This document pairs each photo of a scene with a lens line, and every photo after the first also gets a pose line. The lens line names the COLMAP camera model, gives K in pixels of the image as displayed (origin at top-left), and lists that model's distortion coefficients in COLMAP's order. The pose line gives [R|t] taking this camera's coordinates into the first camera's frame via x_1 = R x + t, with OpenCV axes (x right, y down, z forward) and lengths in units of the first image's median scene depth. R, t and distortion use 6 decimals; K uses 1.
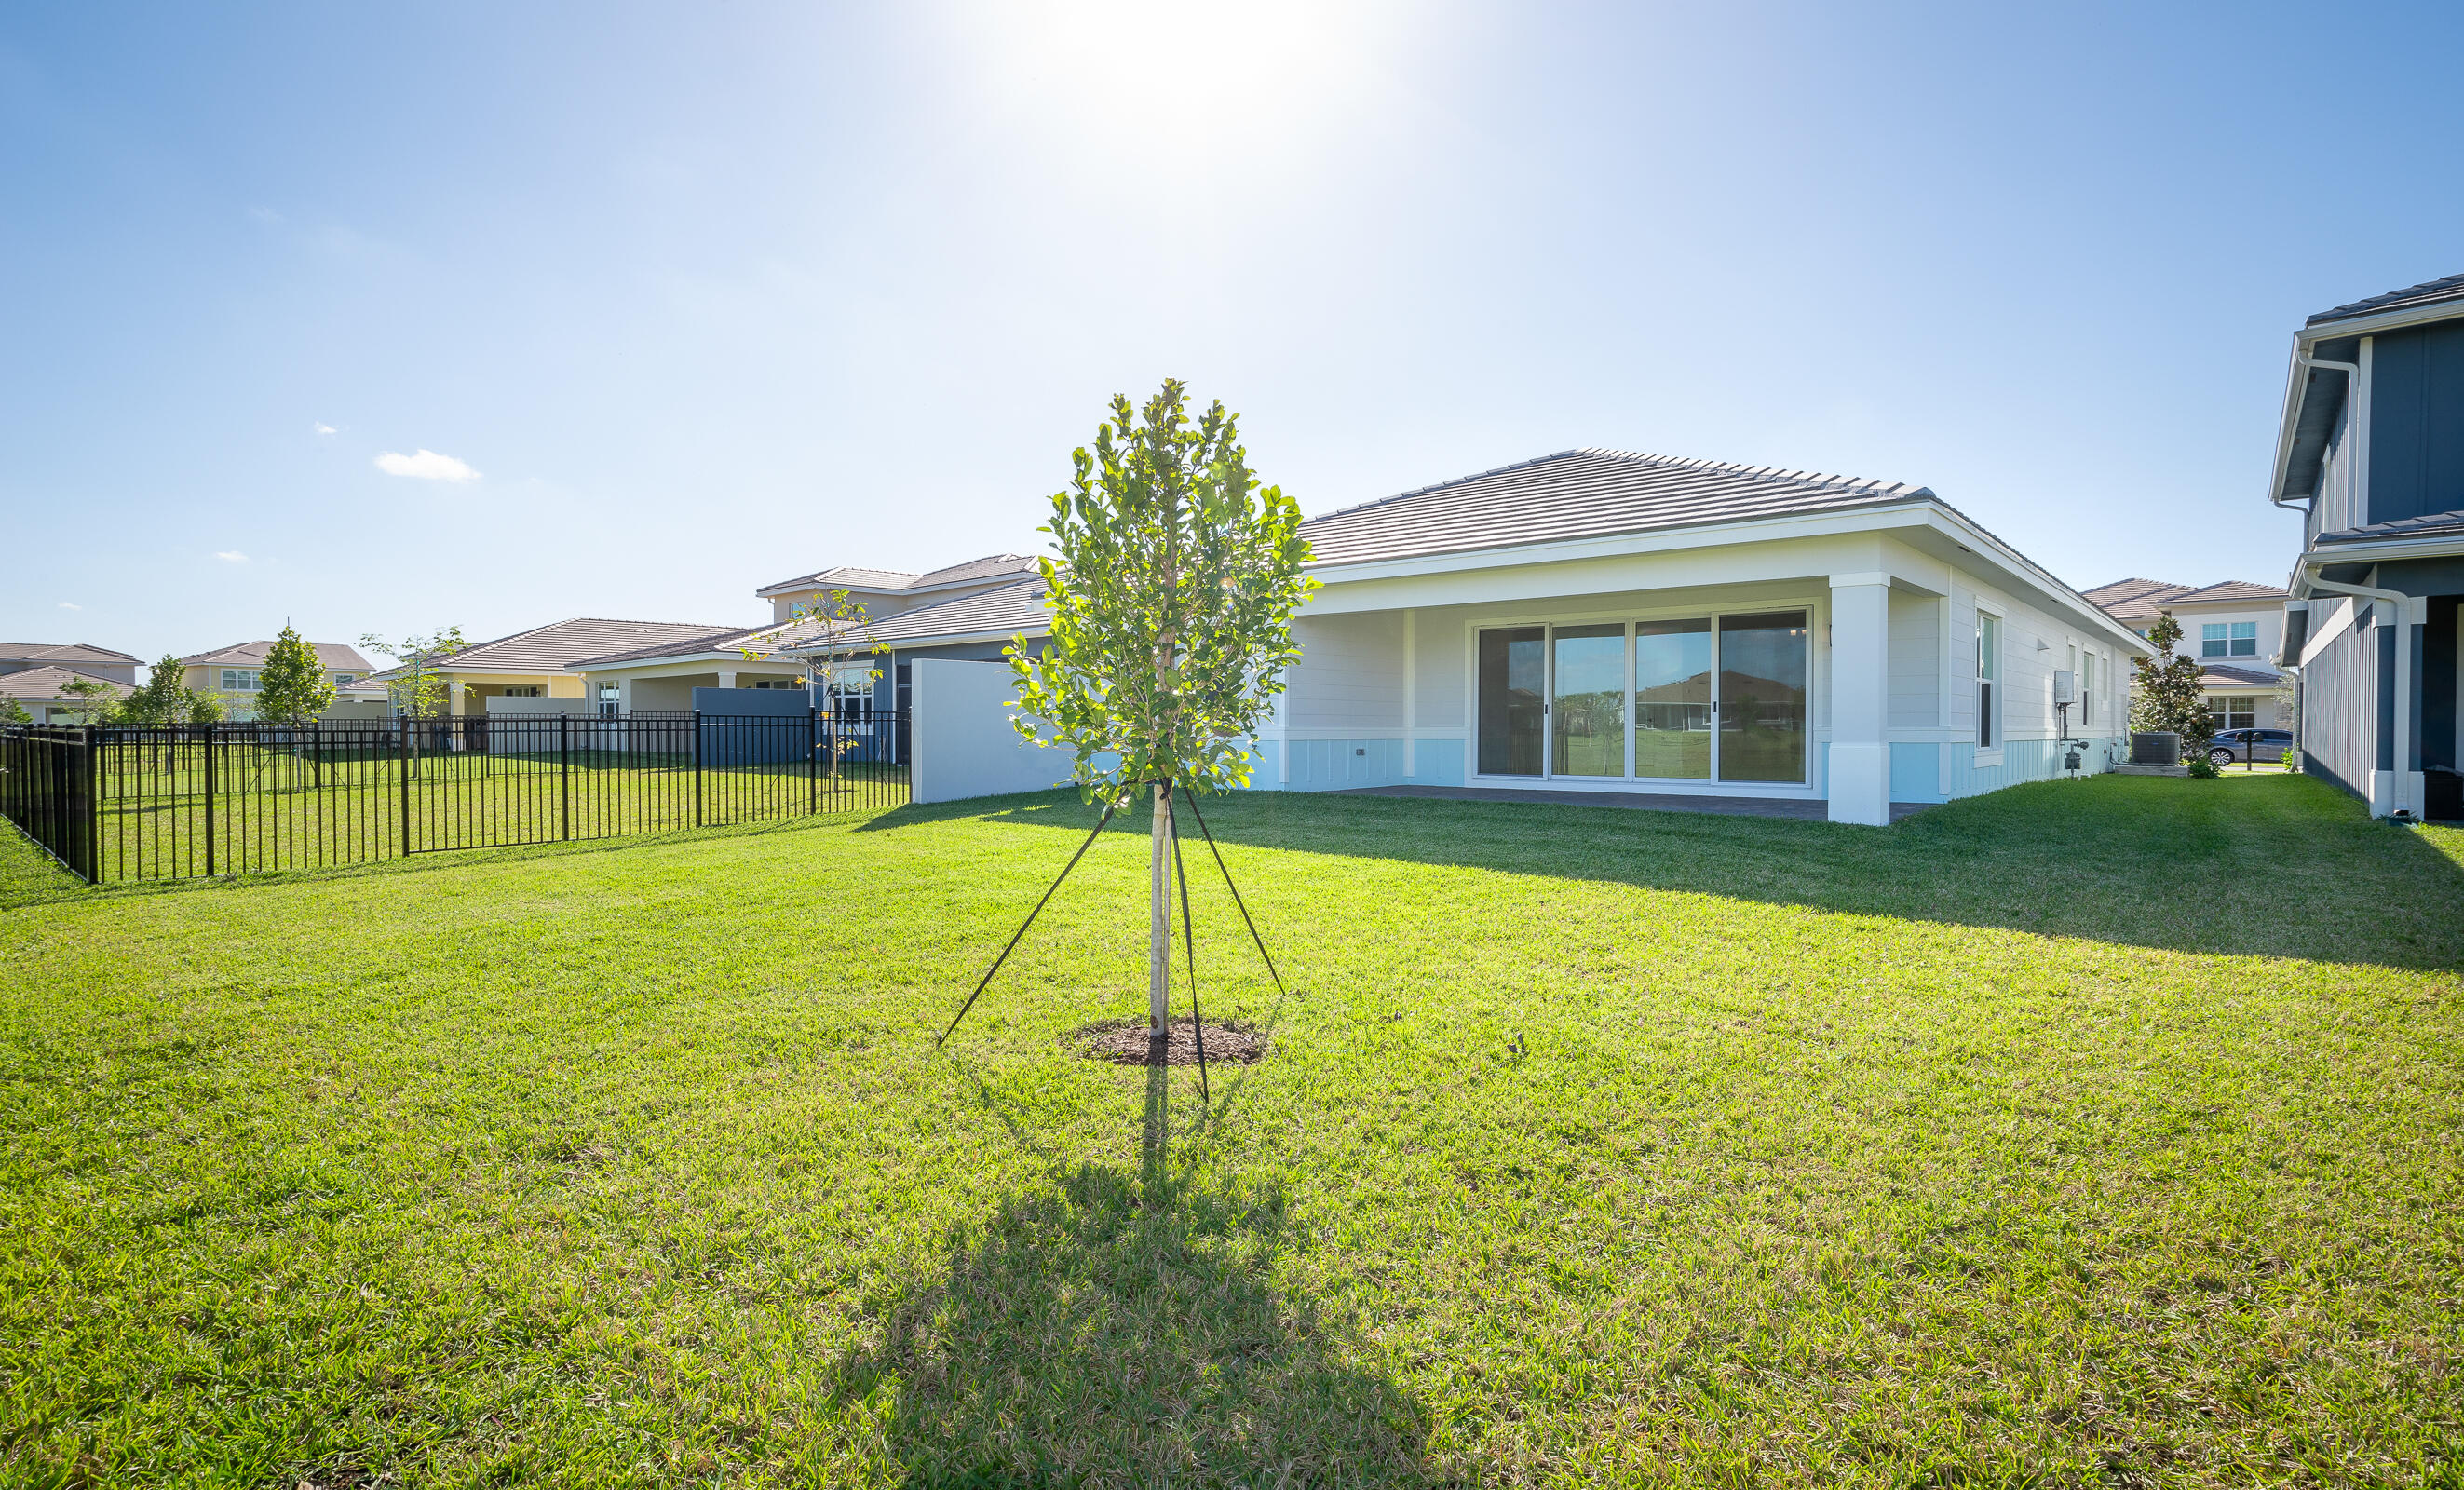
lens RADIAL K [[1199.5, 0, 1232.0], [0, 1199.5, 745.0], [0, 0, 1]] dist [-0.024084, 0.026927]
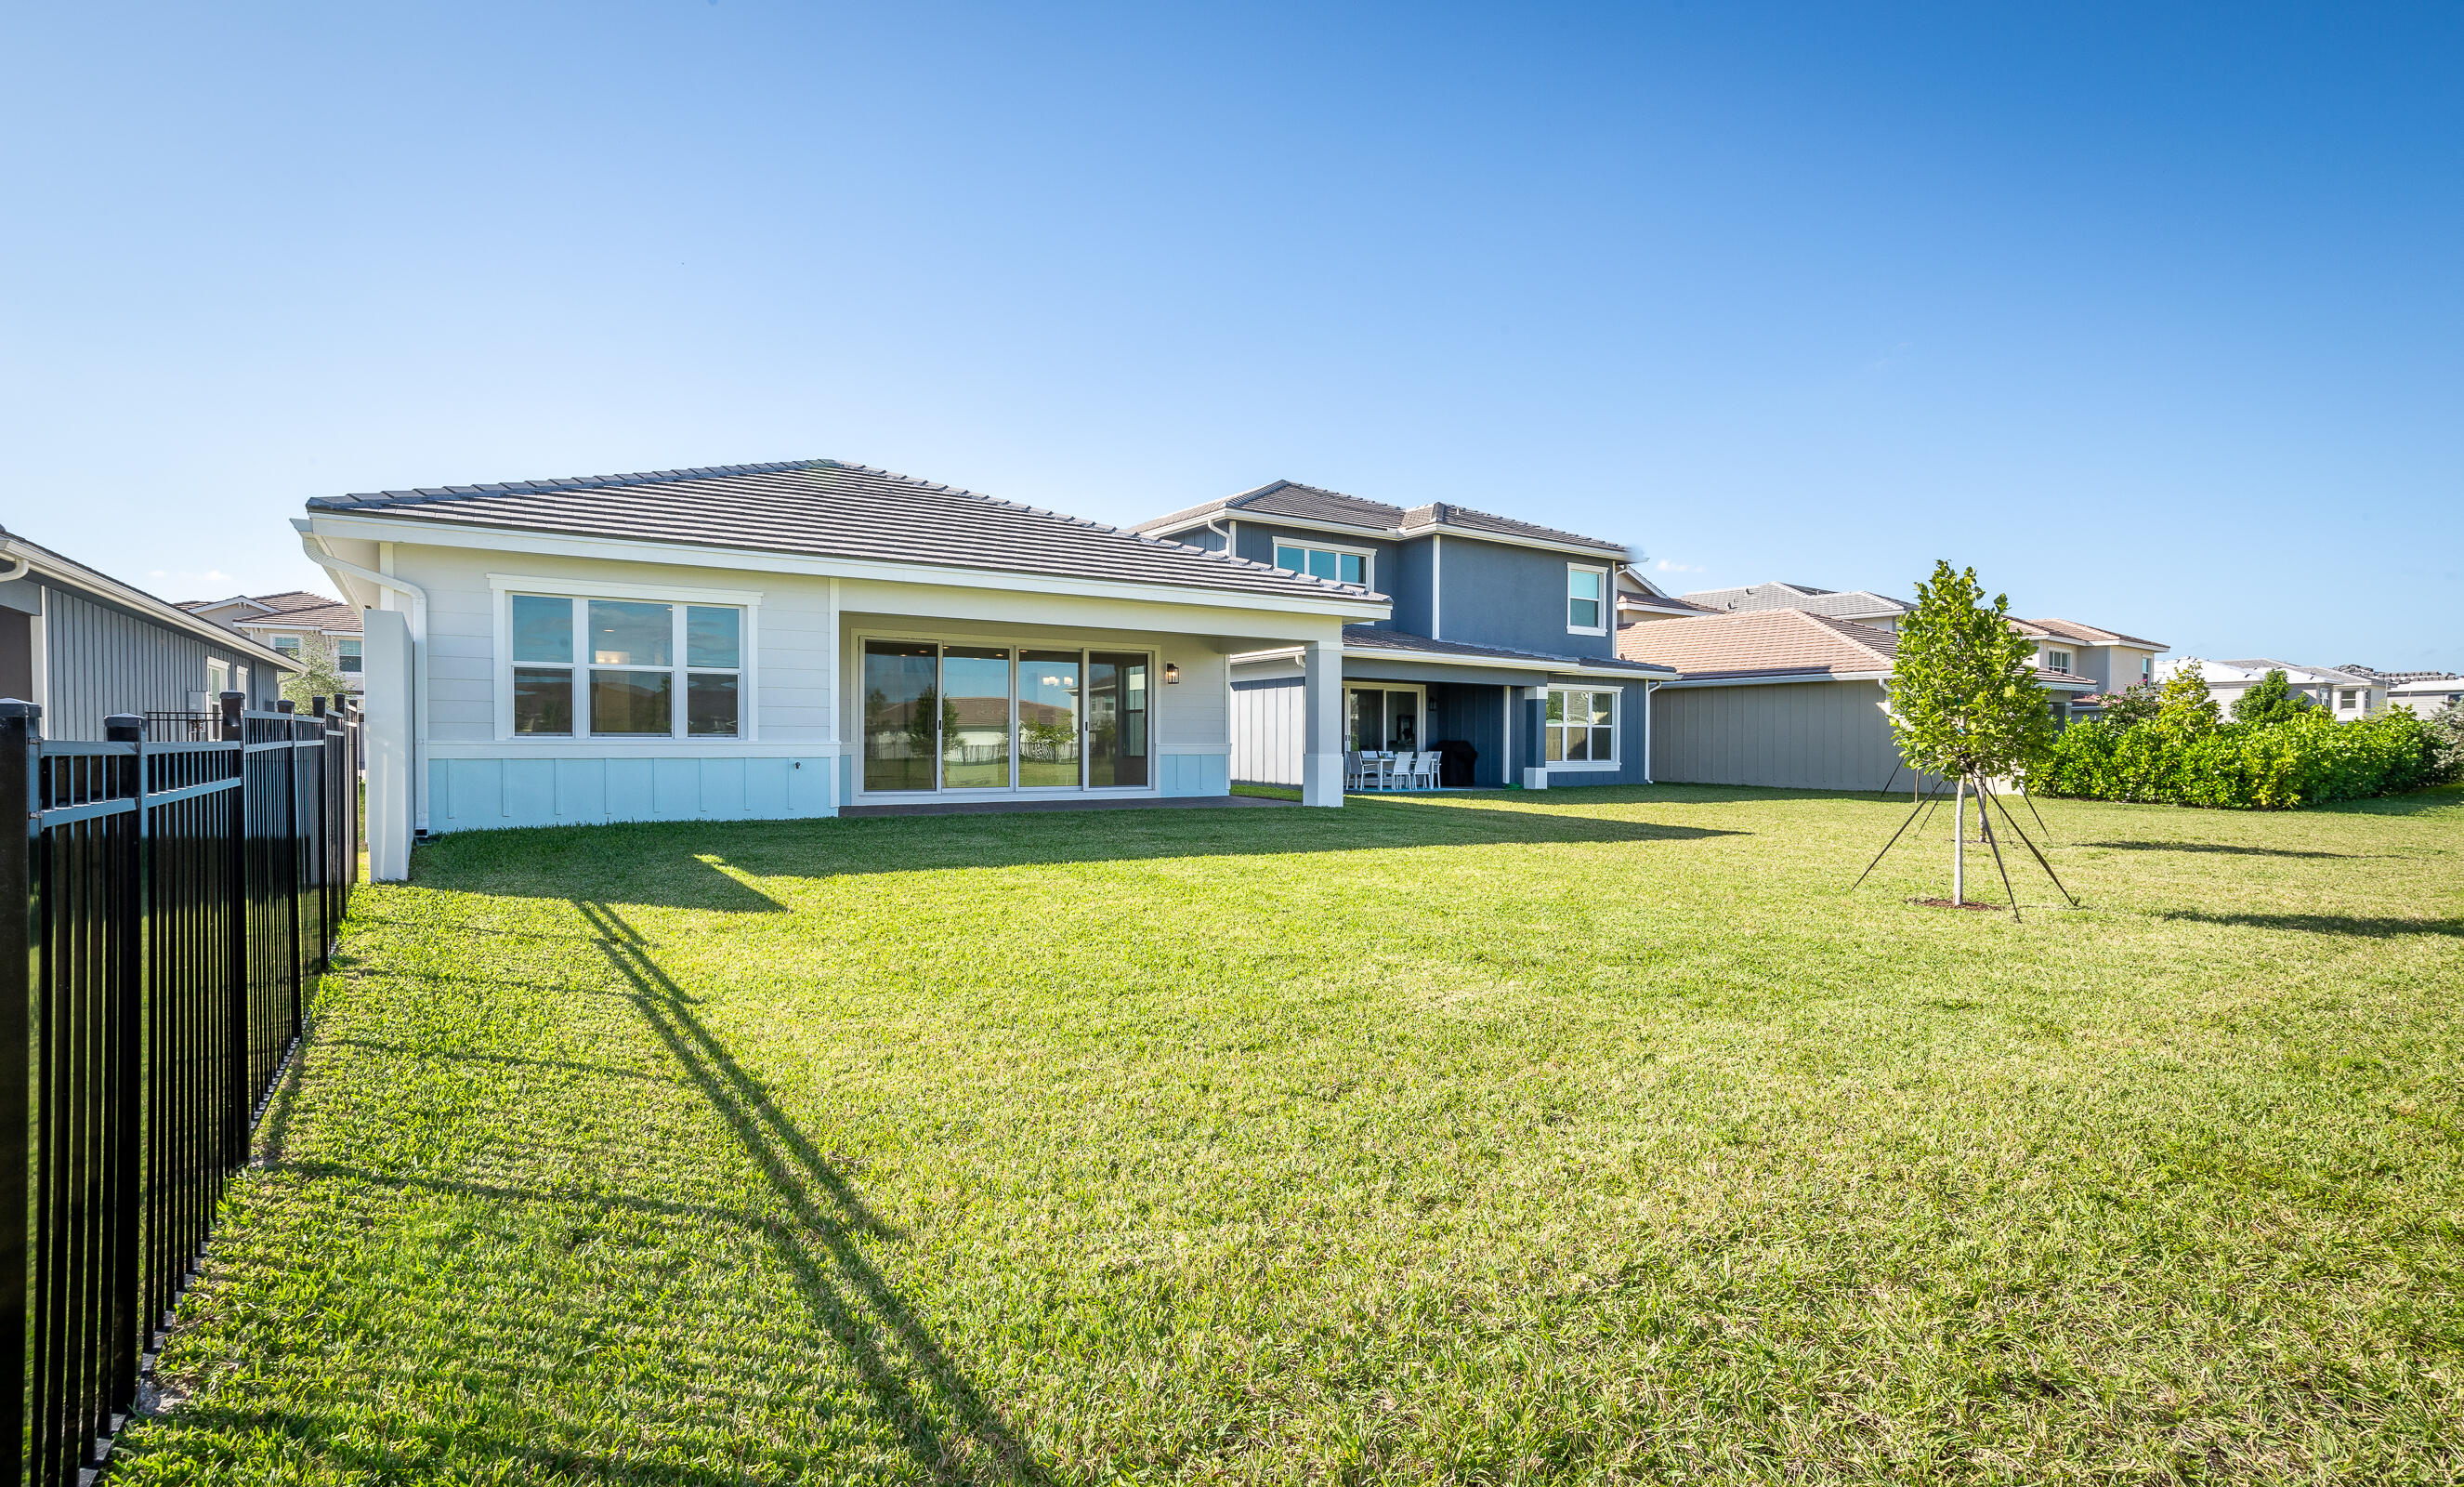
lens RADIAL K [[1199.7, 0, 1232.0], [0, 1199.7, 743.5], [0, 0, 1]] dist [-0.024084, 0.026927]
pose [[0.265302, 0.004974, 0.964152, -0.683377], [0.016438, 0.999818, -0.009681, -0.000287], [-0.964025, 0.018417, 0.265172, 0.511987]]
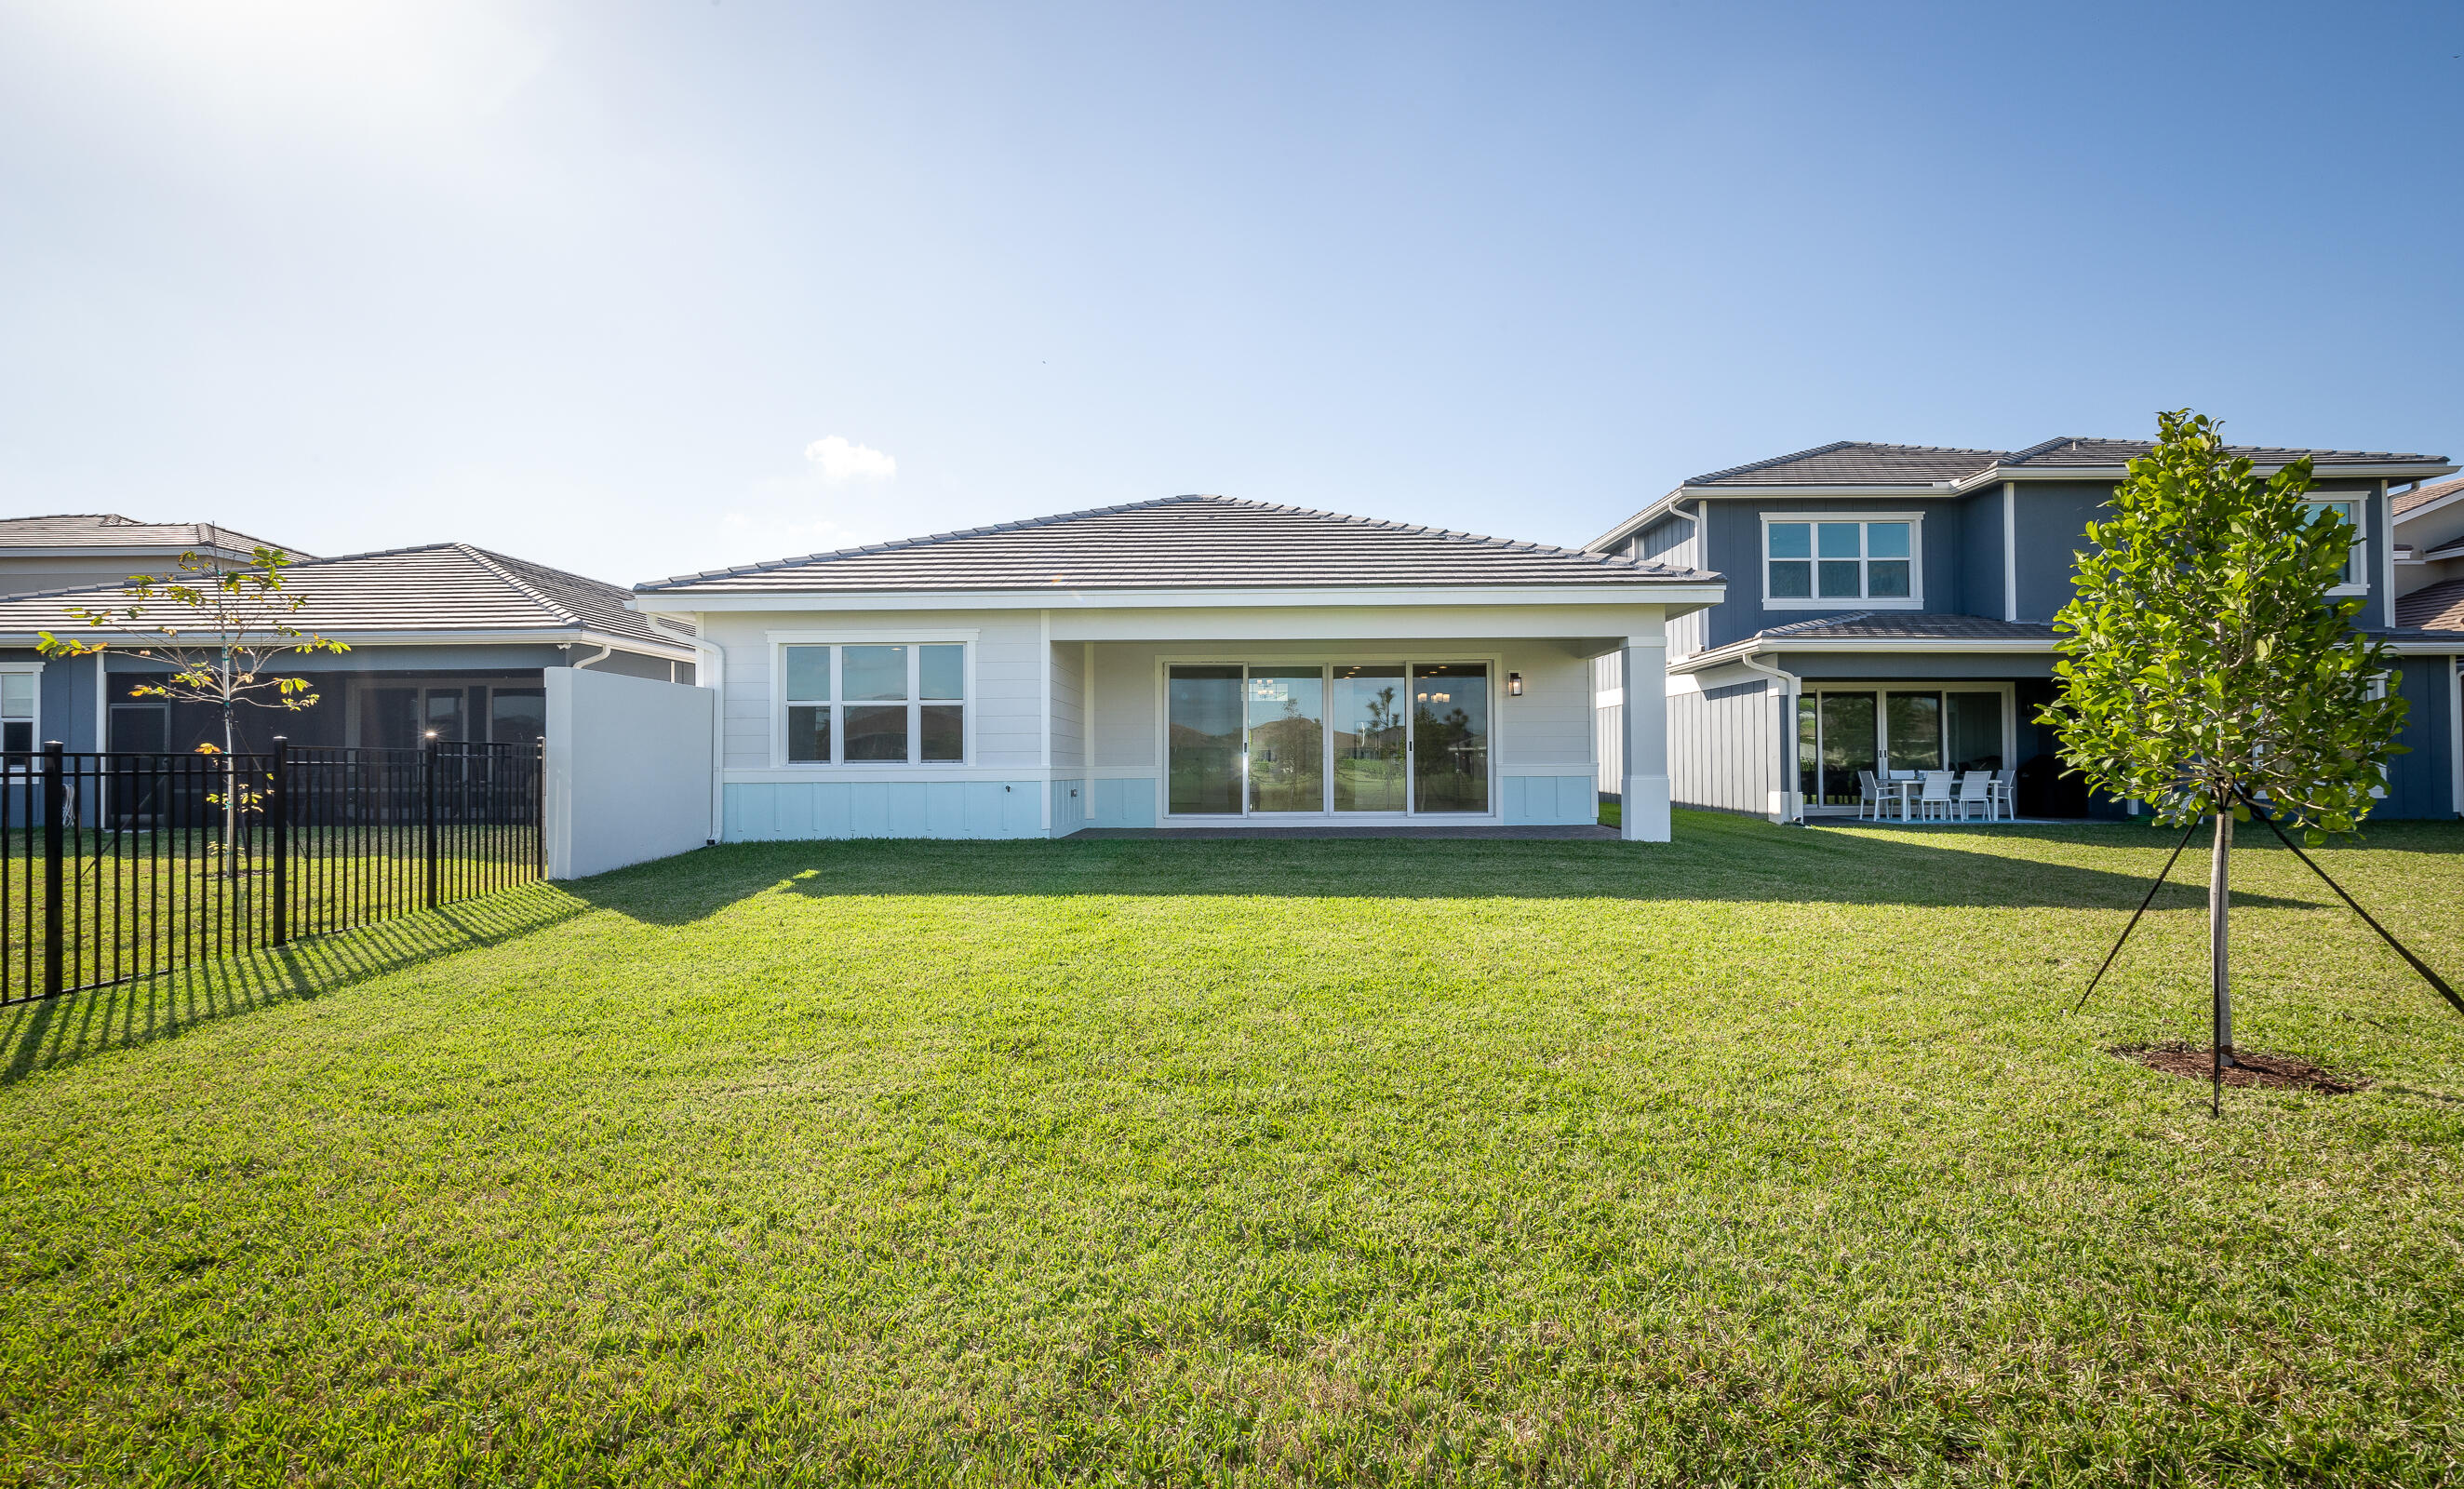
lens RADIAL K [[1199.6, 0, 1232.0], [0, 1199.6, 744.5], [0, 0, 1]] dist [-0.024084, 0.026927]
pose [[0.761570, 0.011220, 0.647985, -0.416559], [0.016750, 0.999175, -0.036987, 0.004663], [-0.647866, 0.039023, 0.760754, 0.251664]]
